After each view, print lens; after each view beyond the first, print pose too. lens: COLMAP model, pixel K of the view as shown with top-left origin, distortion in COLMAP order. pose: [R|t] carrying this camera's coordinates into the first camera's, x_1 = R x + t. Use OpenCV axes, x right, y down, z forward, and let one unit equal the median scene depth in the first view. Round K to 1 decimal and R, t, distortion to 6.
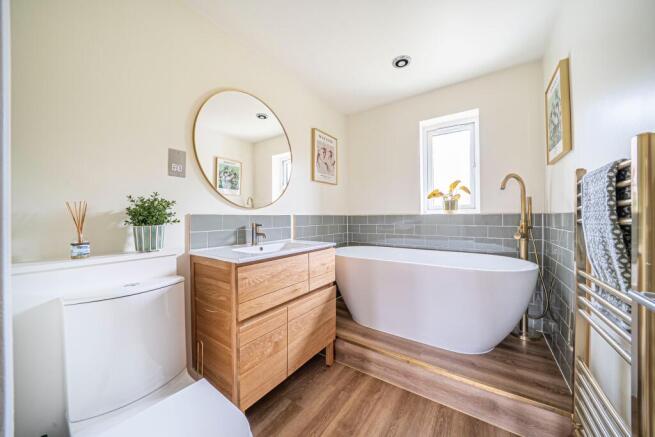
lens RADIAL K [[235.5, 0, 327.5], [0, 235.5, 218.5], [0, 0, 1]] dist [-0.002372, -0.000211]
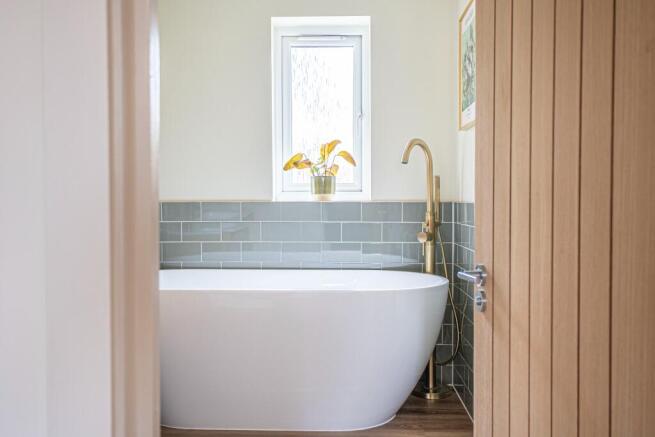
lens RADIAL K [[668.2, 0, 327.5], [0, 668.2, 218.5], [0, 0, 1]] dist [0.168972, 0.001674]
pose [[0.847818, -0.001968, 0.530284, -0.348016], [-0.004199, 0.999937, 0.010424, 0.005951], [-0.530271, -0.011064, 0.847756, -0.374325]]
